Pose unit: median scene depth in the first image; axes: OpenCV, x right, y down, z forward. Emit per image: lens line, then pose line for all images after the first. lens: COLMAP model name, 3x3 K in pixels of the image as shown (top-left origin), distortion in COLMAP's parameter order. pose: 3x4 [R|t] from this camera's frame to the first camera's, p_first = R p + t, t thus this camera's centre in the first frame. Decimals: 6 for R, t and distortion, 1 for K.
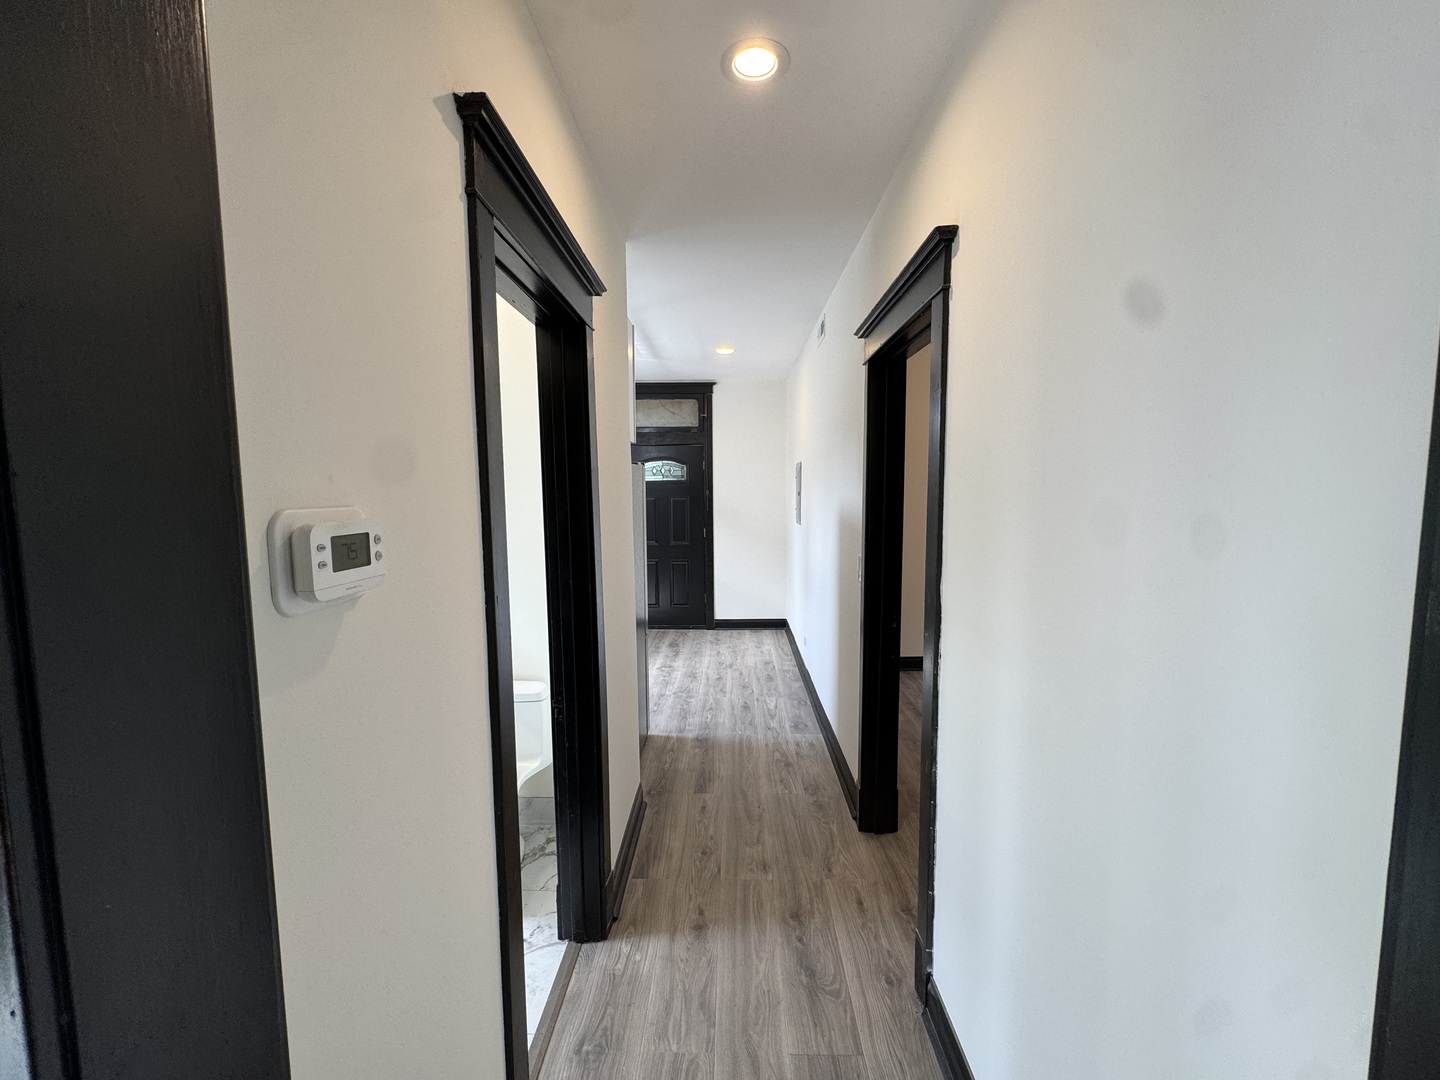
lens RADIAL K [[577.3, 0, 720.0], [0, 577.3, 540.0], [0, 0, 1]] dist [-0.004502, -0.000296]
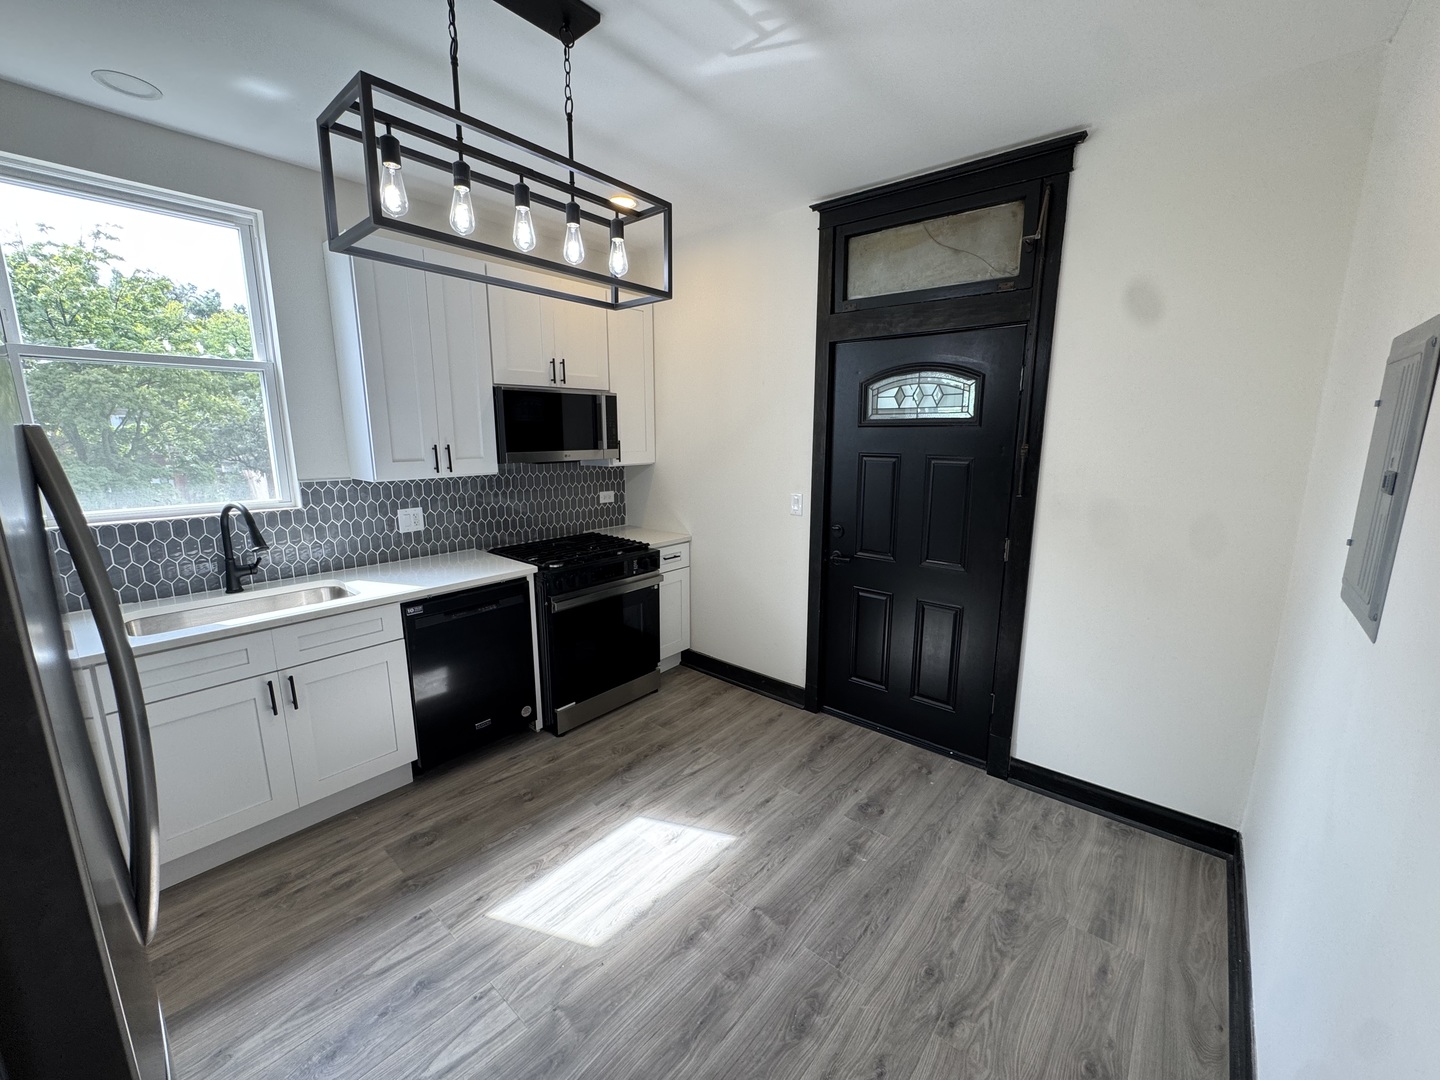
lens RADIAL K [[570.6, 0, 725.3], [0, 570.6, 536.9], [0, 0, 1]] dist [-0.004328, -0.000269]
pose [[0.776331, 0.129619, -0.616854, 0.093655], [-0.068435, 0.990176, 0.121938, -0.082419], [0.626599, -0.052450, 0.777575, 0.821194]]
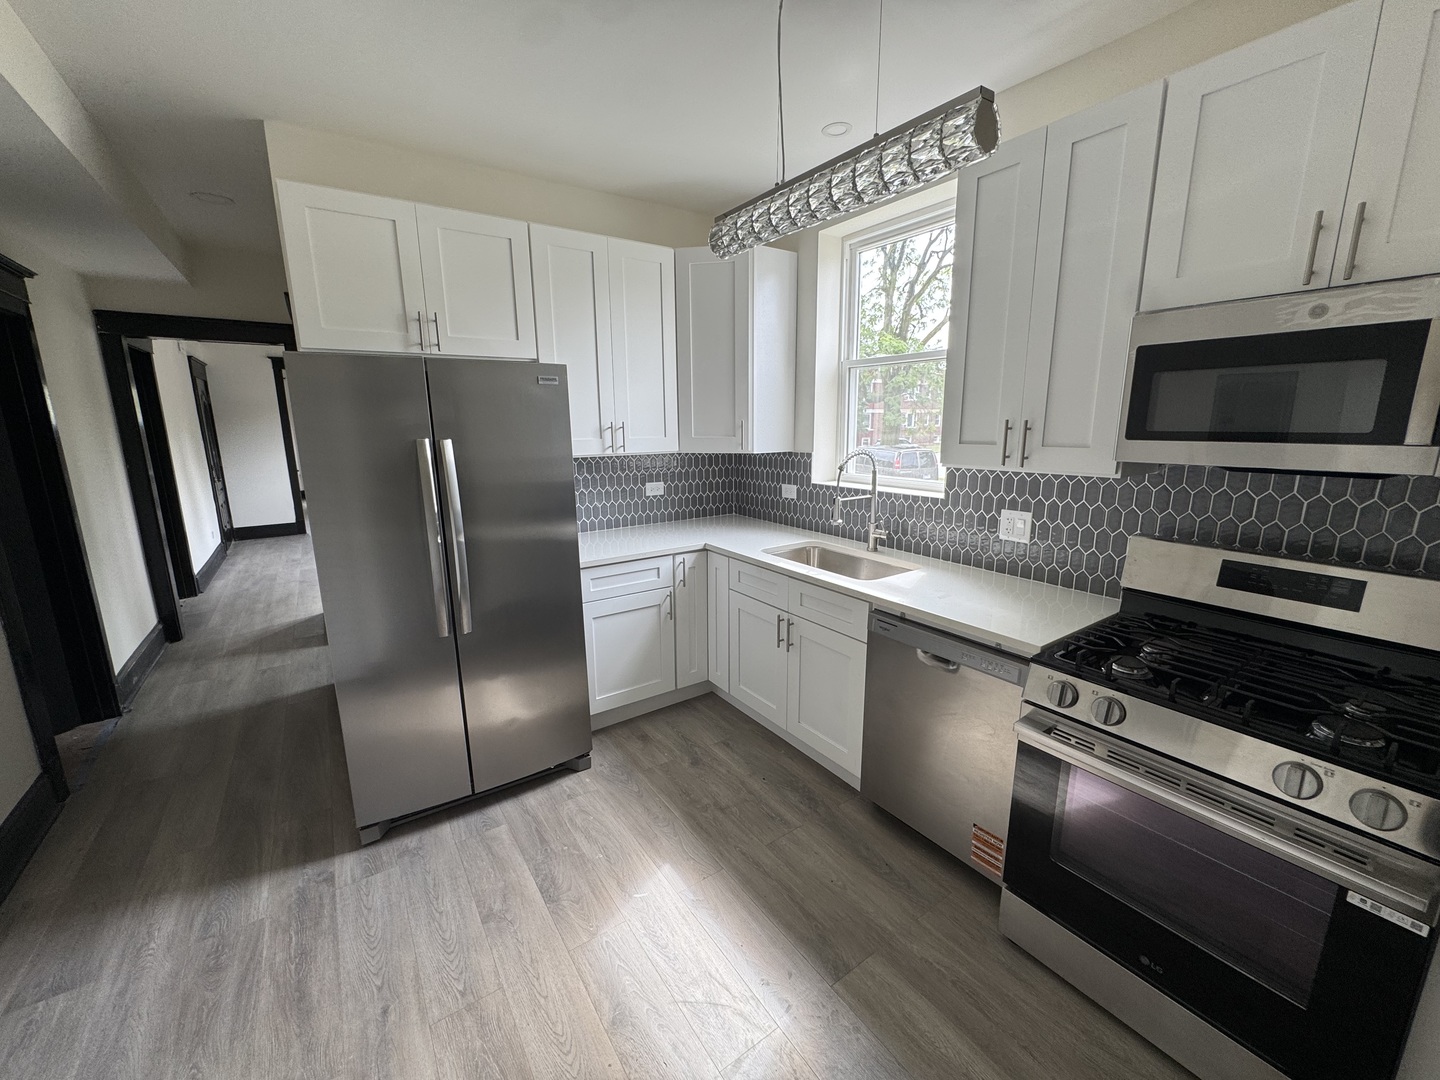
lens RADIAL K [[611.2, 0, 718.0], [0, 611.2, 545.7], [0, 0, 1]] dist [-0.003729, -0.000294]
pose [[-0.827760, 0.131453, -0.545467, -0.103906], [-0.036896, 0.957312, 0.286693, -0.119915], [0.559868, 0.257438, -0.787574, 1.375463]]
